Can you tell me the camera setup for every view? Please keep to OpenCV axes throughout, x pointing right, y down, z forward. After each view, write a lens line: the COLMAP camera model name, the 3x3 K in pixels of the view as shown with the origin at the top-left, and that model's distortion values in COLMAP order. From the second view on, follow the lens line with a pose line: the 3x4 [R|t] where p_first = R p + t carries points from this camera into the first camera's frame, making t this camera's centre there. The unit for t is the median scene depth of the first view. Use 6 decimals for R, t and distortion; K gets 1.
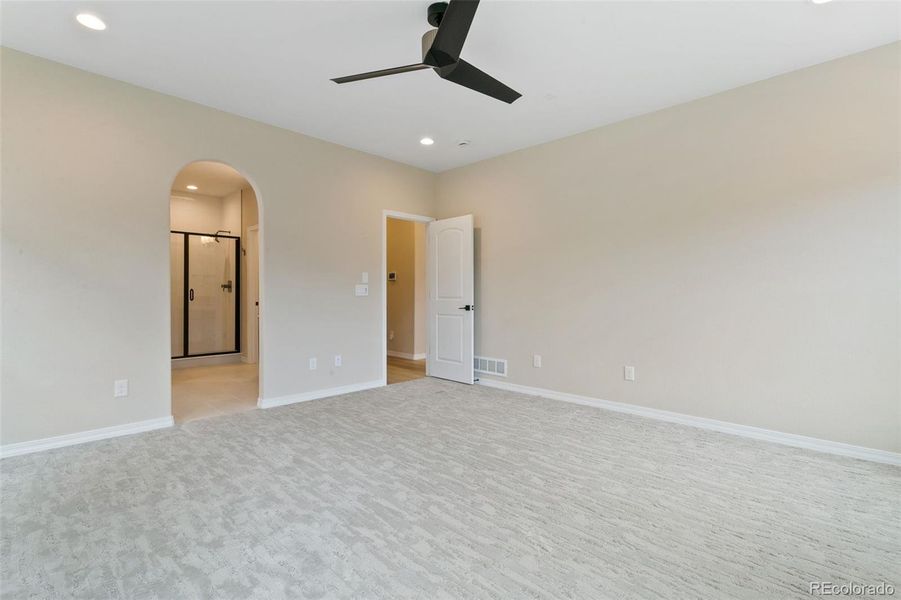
lens RADIAL K [[432.4, 0, 446.7], [0, 432.4, 291.7], [0, 0, 1]] dist [0.000967, -0.000120]
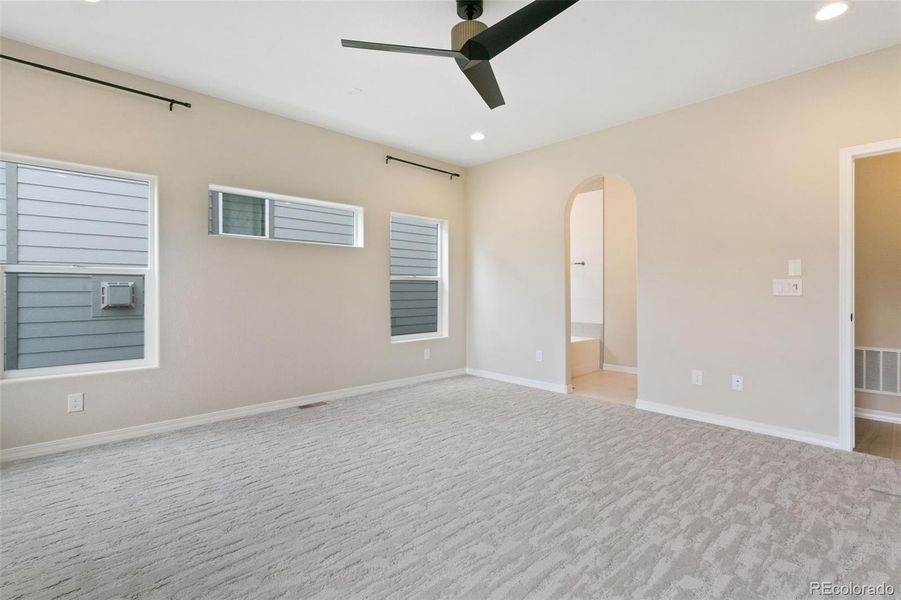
lens RADIAL K [[432.4, 0, 446.7], [0, 432.4, 291.7], [0, 0, 1]] dist [0.000967, -0.000120]
pose [[-0.057679, 0.000951, -0.998335, 0.465678], [-0.003725, 0.999992, 0.001168, 0.004469], [0.998328, 0.003786, -0.057675, 0.492861]]
